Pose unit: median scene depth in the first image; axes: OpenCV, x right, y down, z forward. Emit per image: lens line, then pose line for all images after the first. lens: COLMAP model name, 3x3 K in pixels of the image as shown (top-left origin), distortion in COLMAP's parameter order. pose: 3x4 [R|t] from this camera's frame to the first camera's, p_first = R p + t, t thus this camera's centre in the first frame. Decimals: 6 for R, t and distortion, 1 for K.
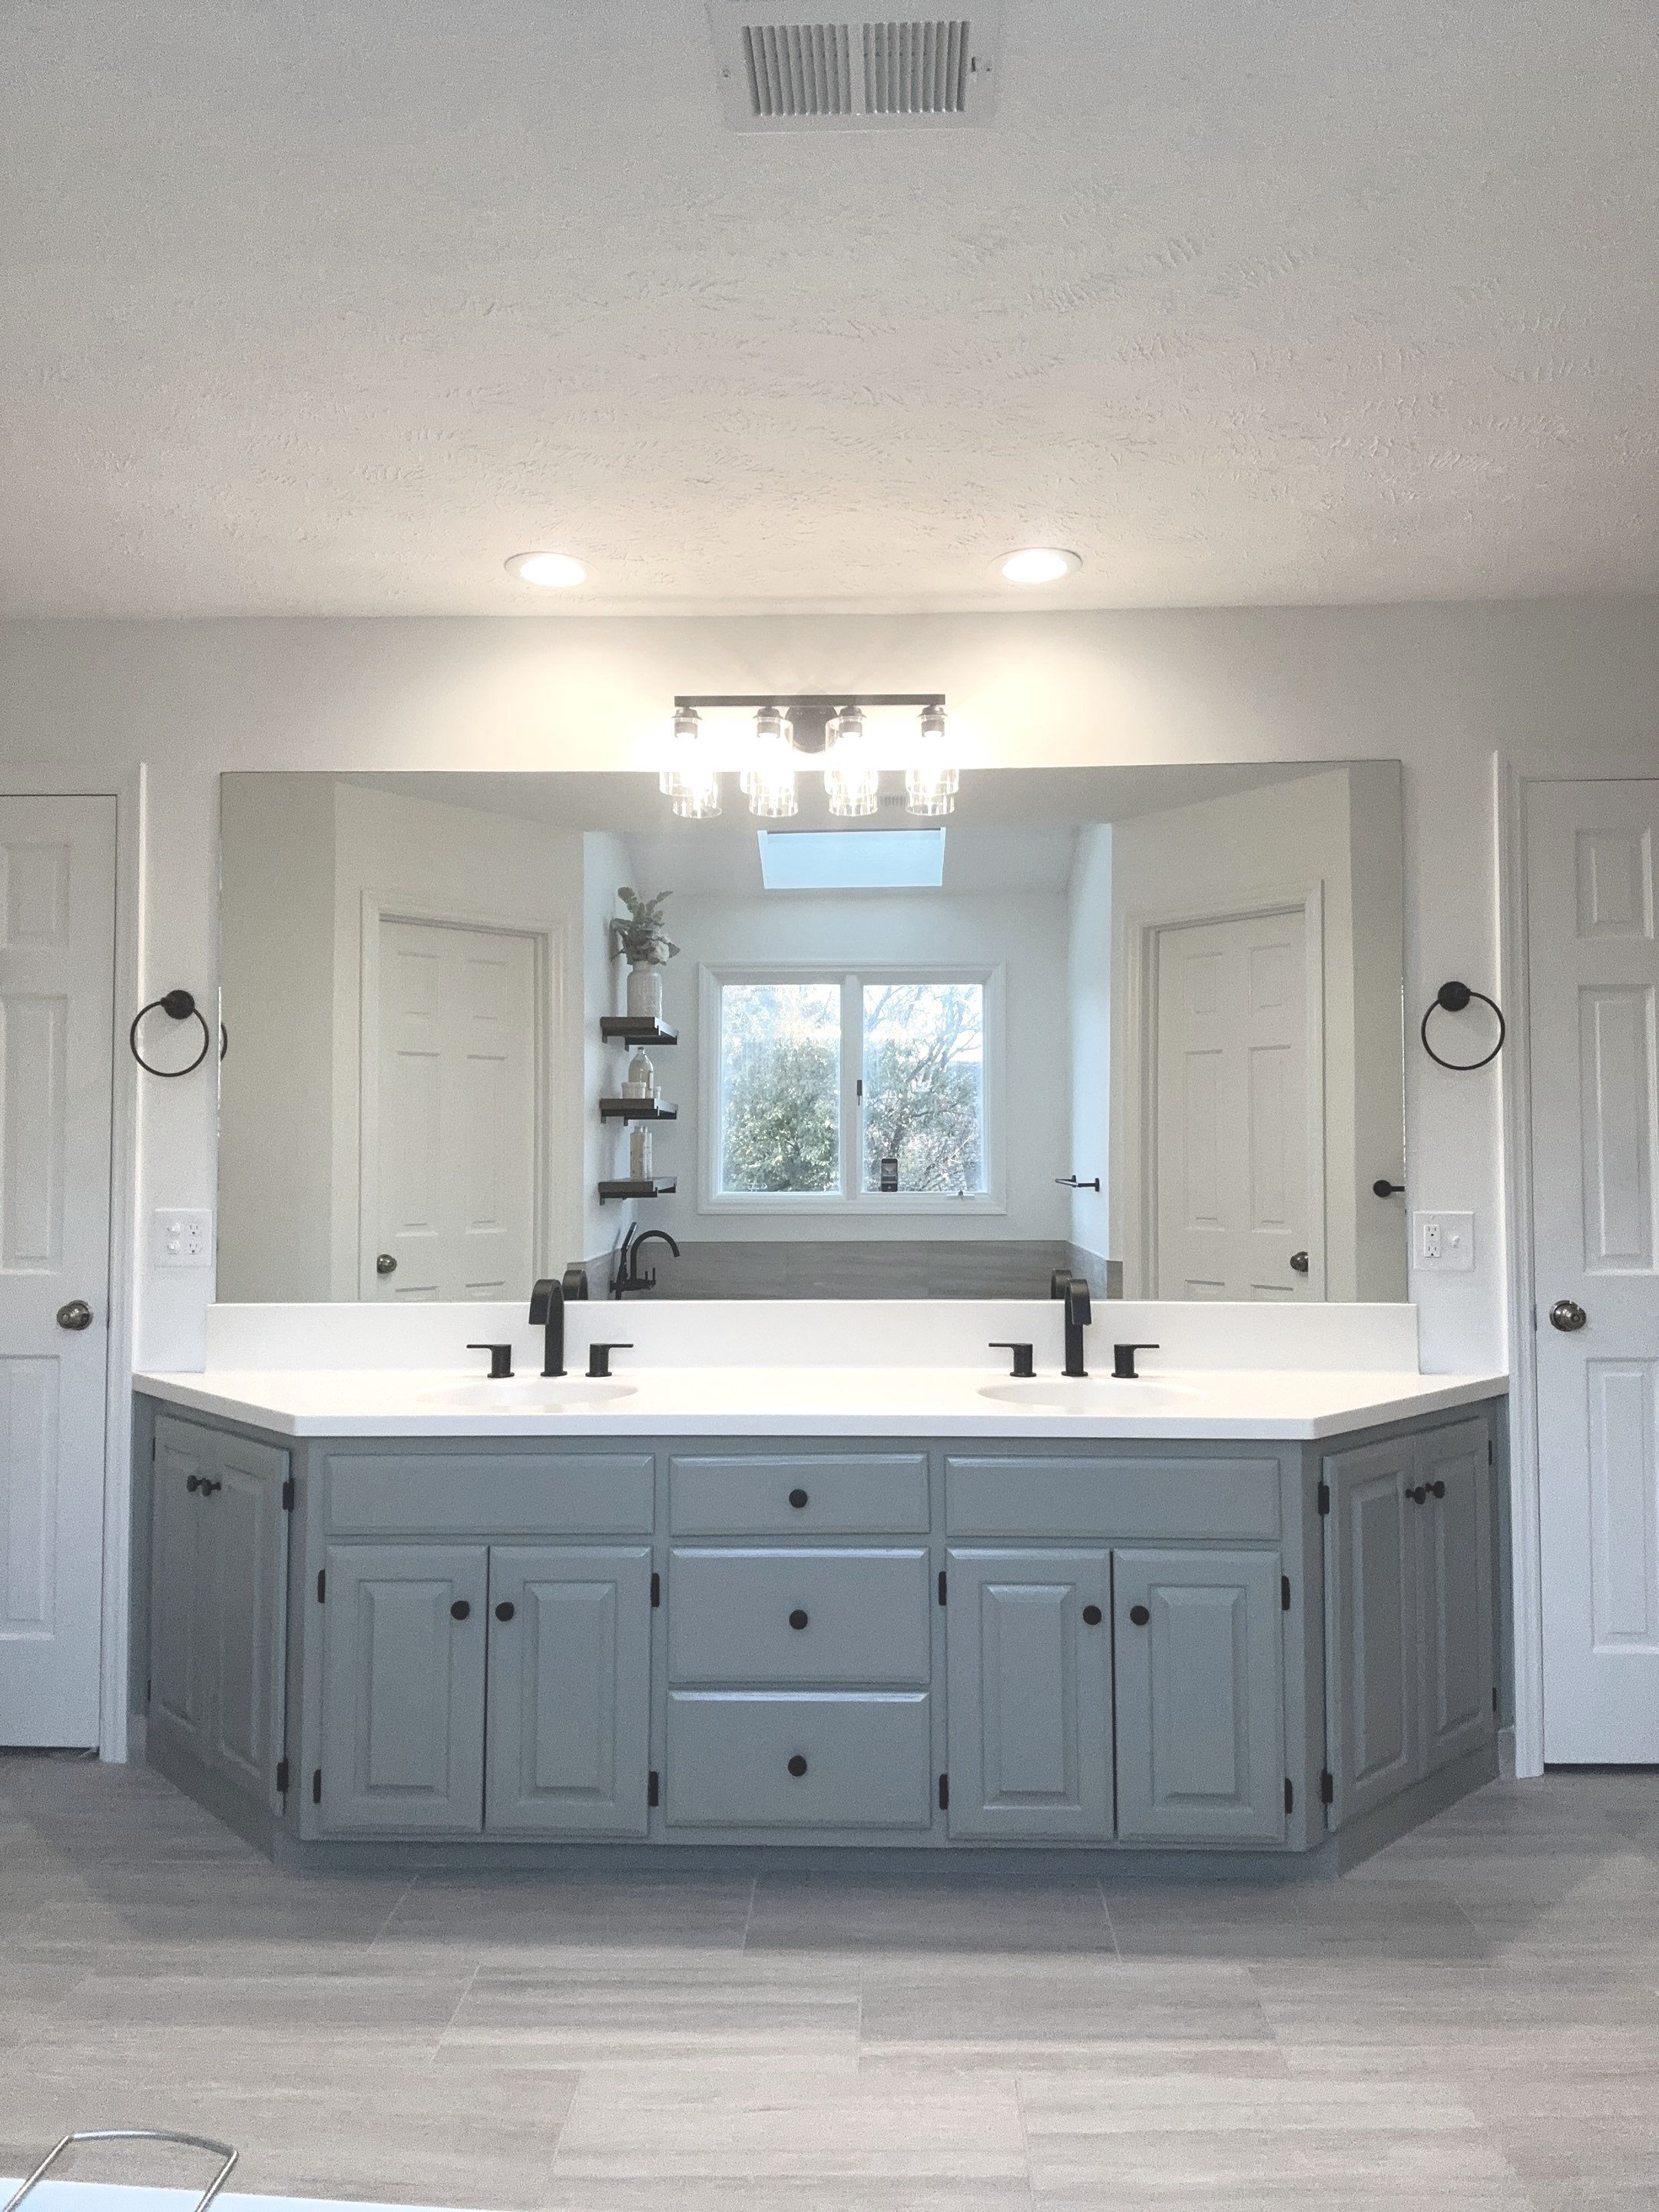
lens RADIAL K [[1529.6, 0, 817.5], [0, 1529.6, 1102.5], [0, 0, 1]] dist [-0.012016, -0.003746]
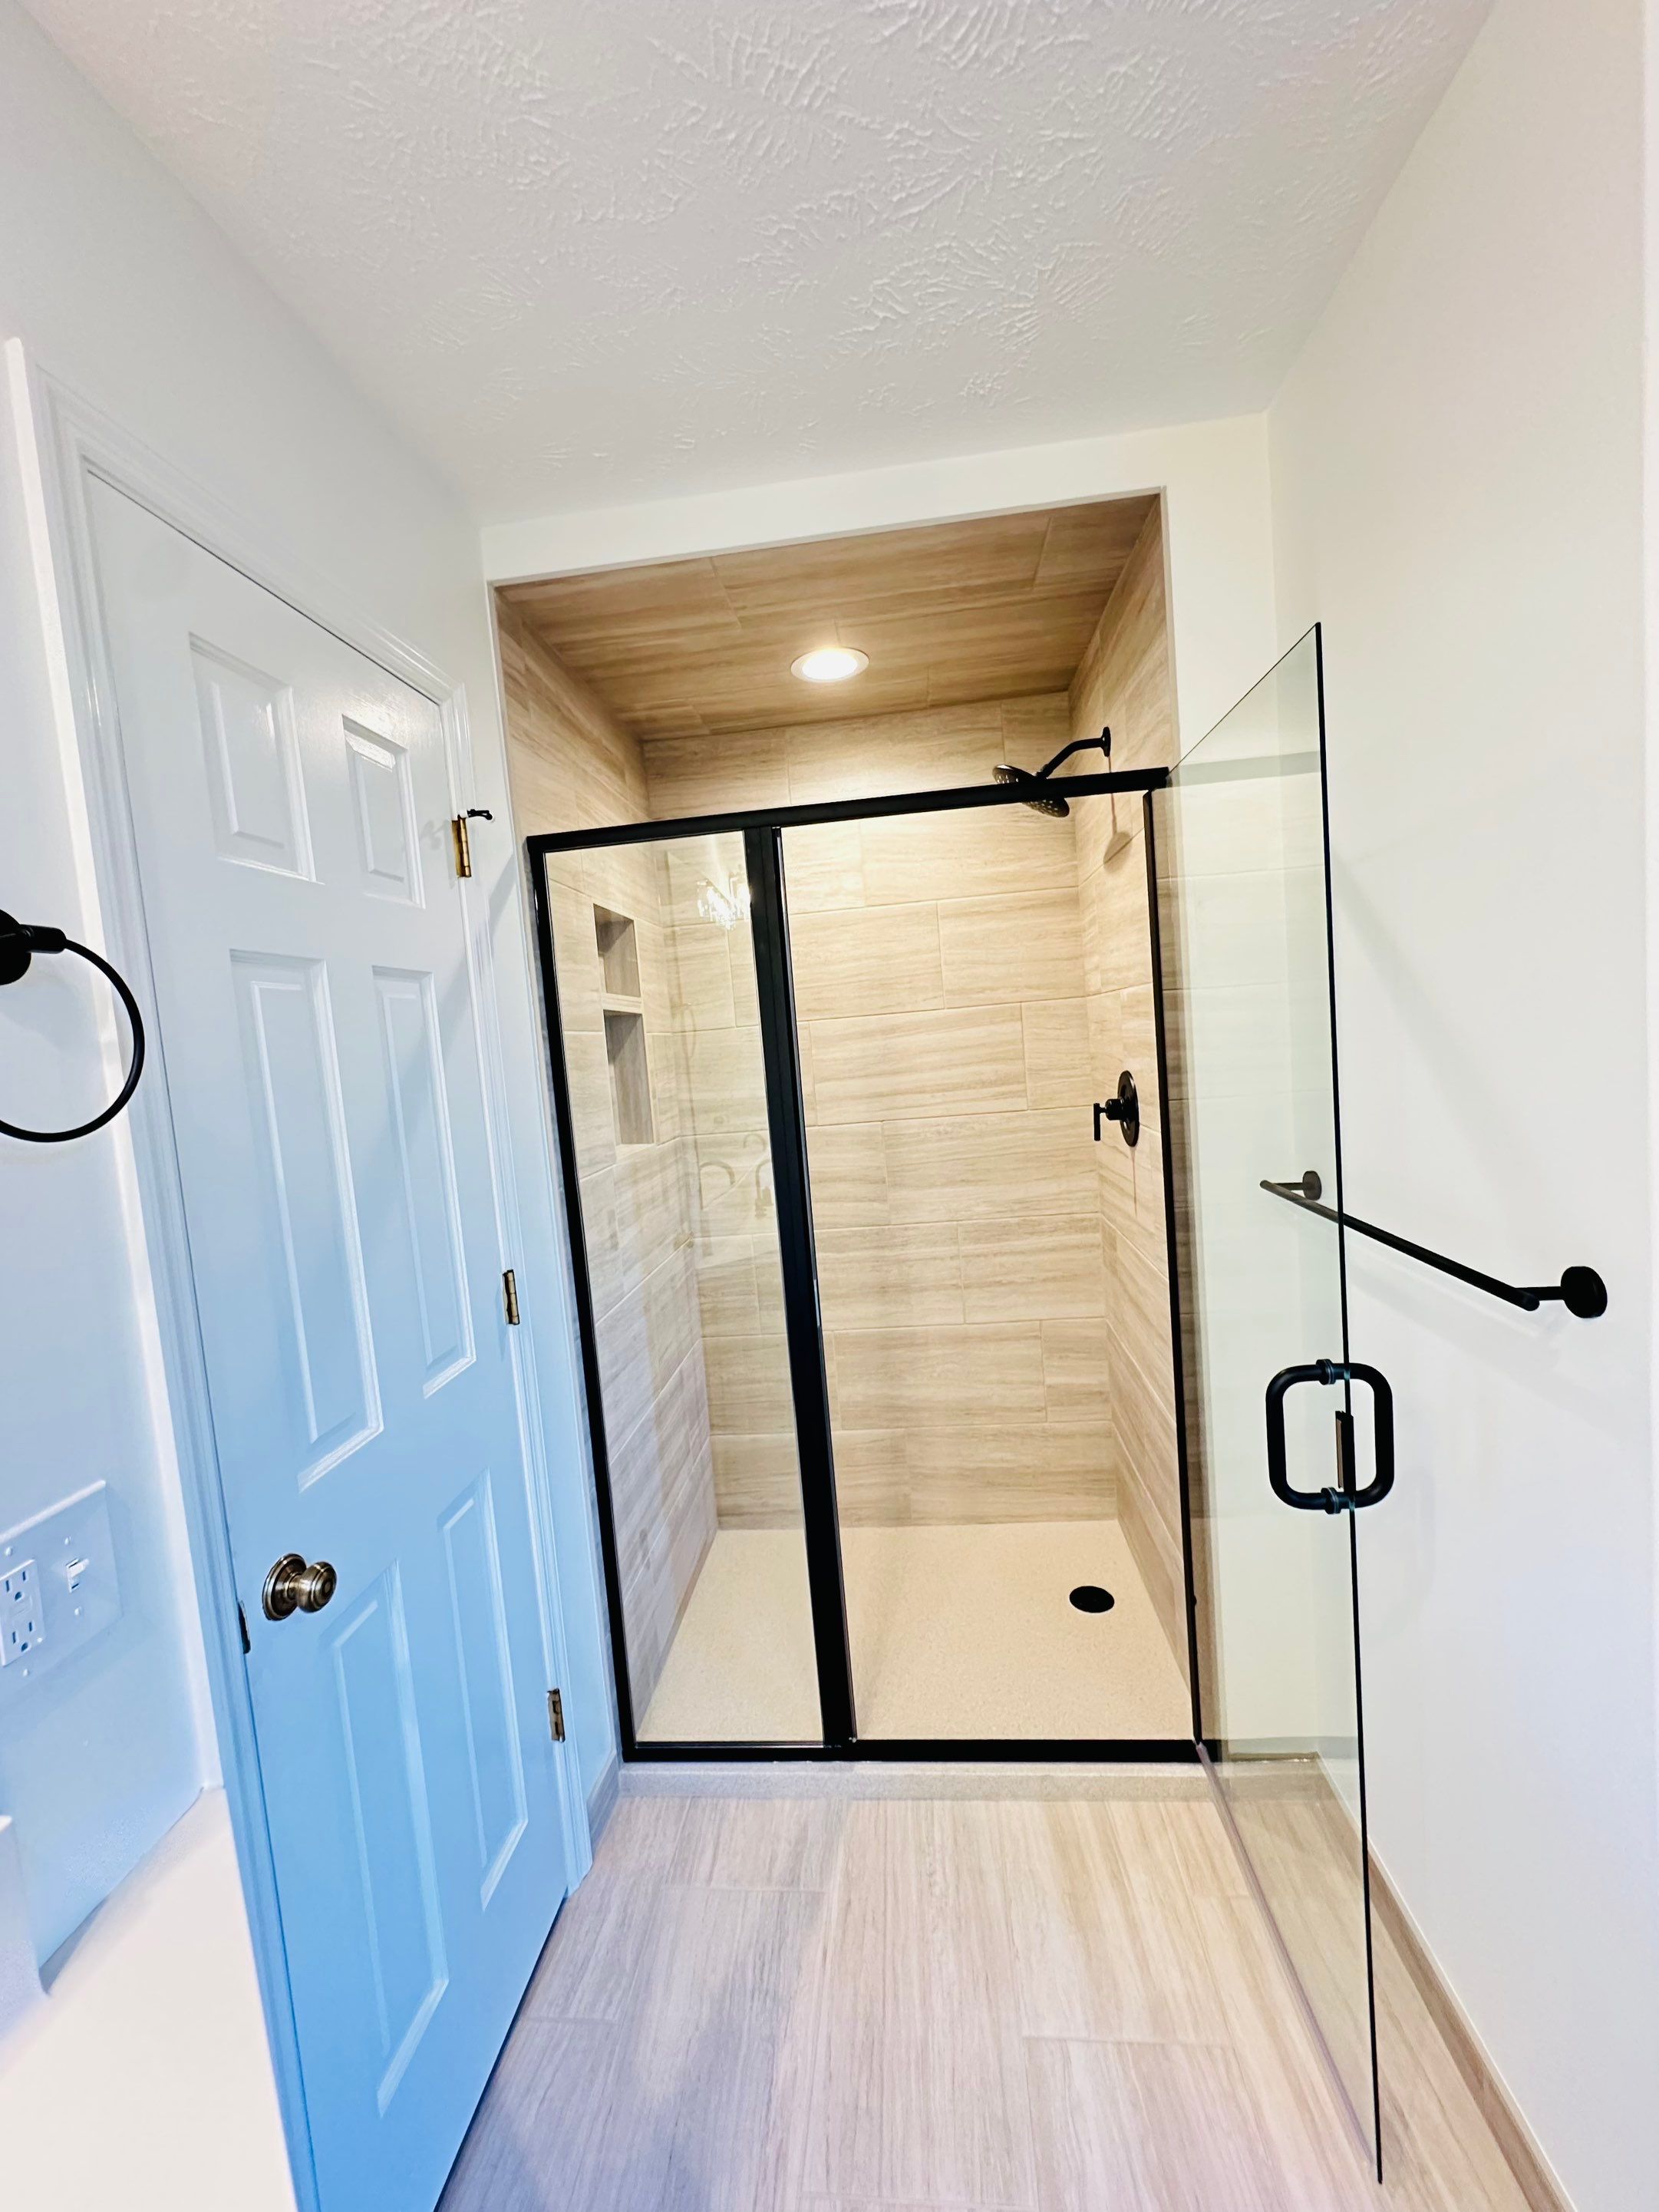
lens RADIAL K [[880.4, 0, 830.3], [0, 880.4, 1108.1], [0, 0, 1]] dist [-0.004202, 0.000751]
pose [[0.065909, -0.077630, 0.994801, 0.311961], [0.045048, 0.996184, 0.074753, -0.053057], [-0.996808, 0.039887, 0.069154, 1.134414]]
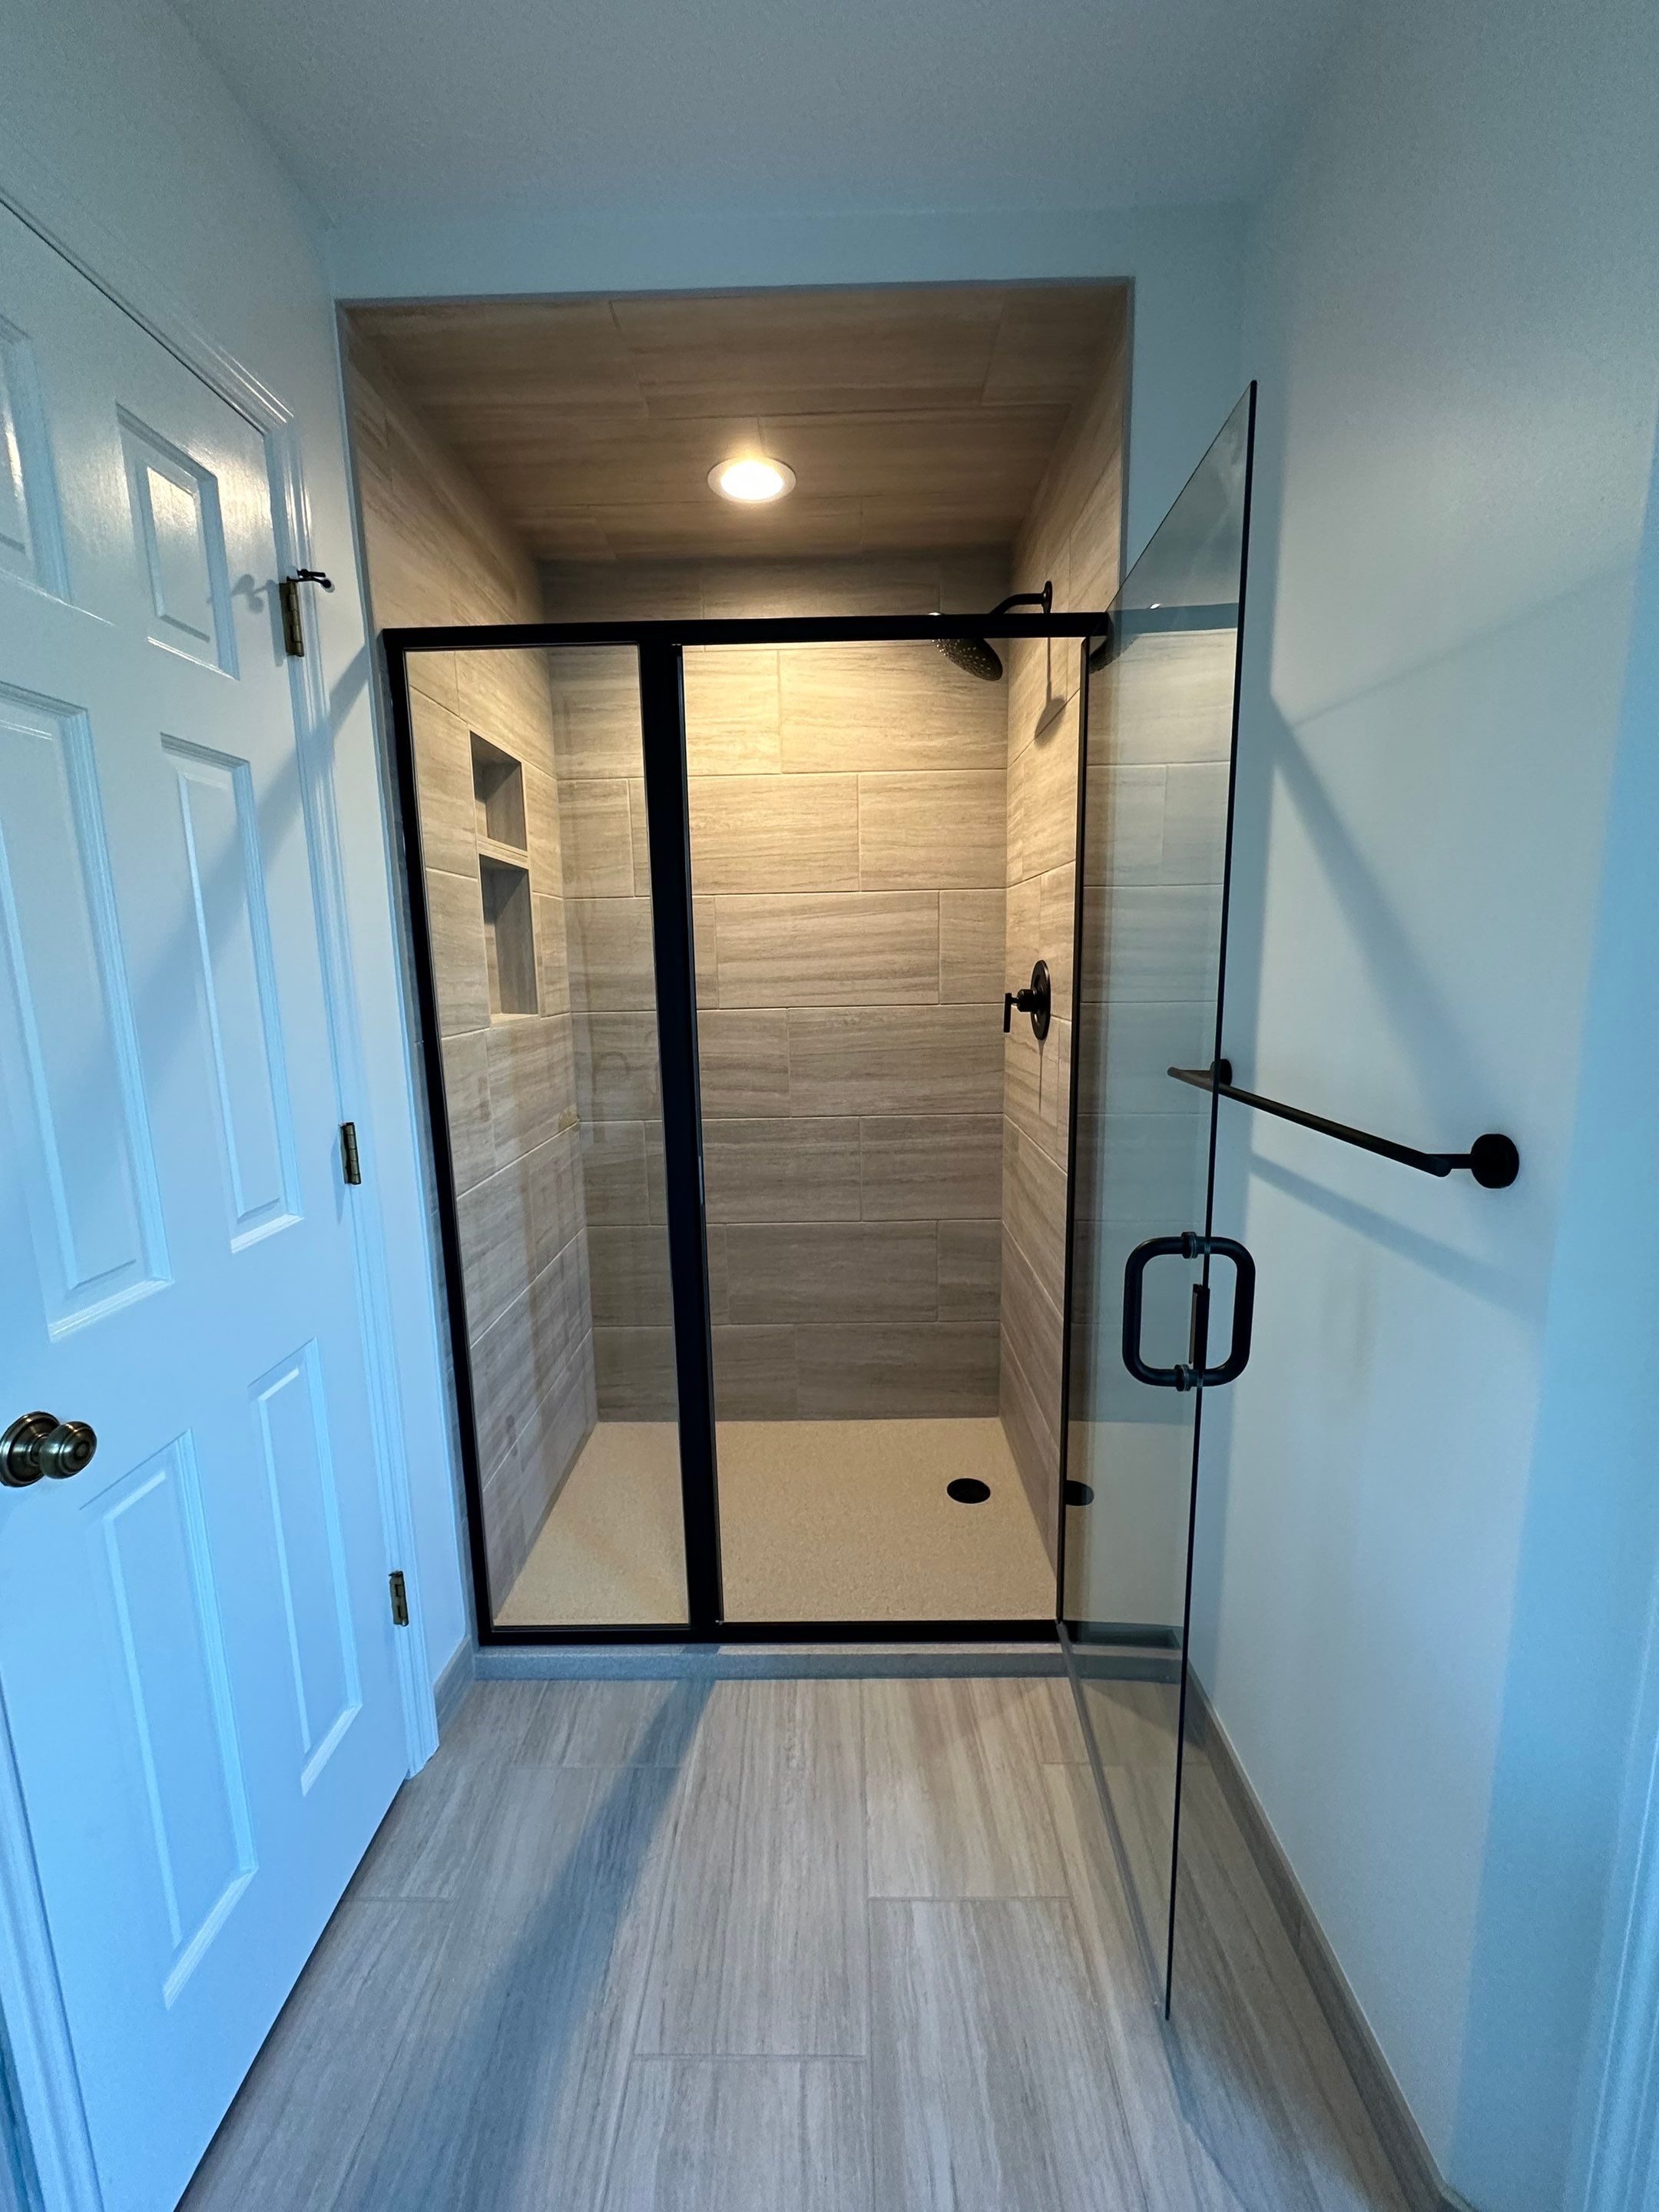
lens RADIAL K [[880.5, 0, 829.4], [0, 880.5, 1106.0], [0, 0, 1]] dist [-0.004202, 0.000751]
pose [[-0.020184, -0.162735, 0.986463, 0.361899], [-0.017430, 0.986572, 0.162396, -0.004572], [-0.999644, -0.013916, -0.022749, 1.118068]]
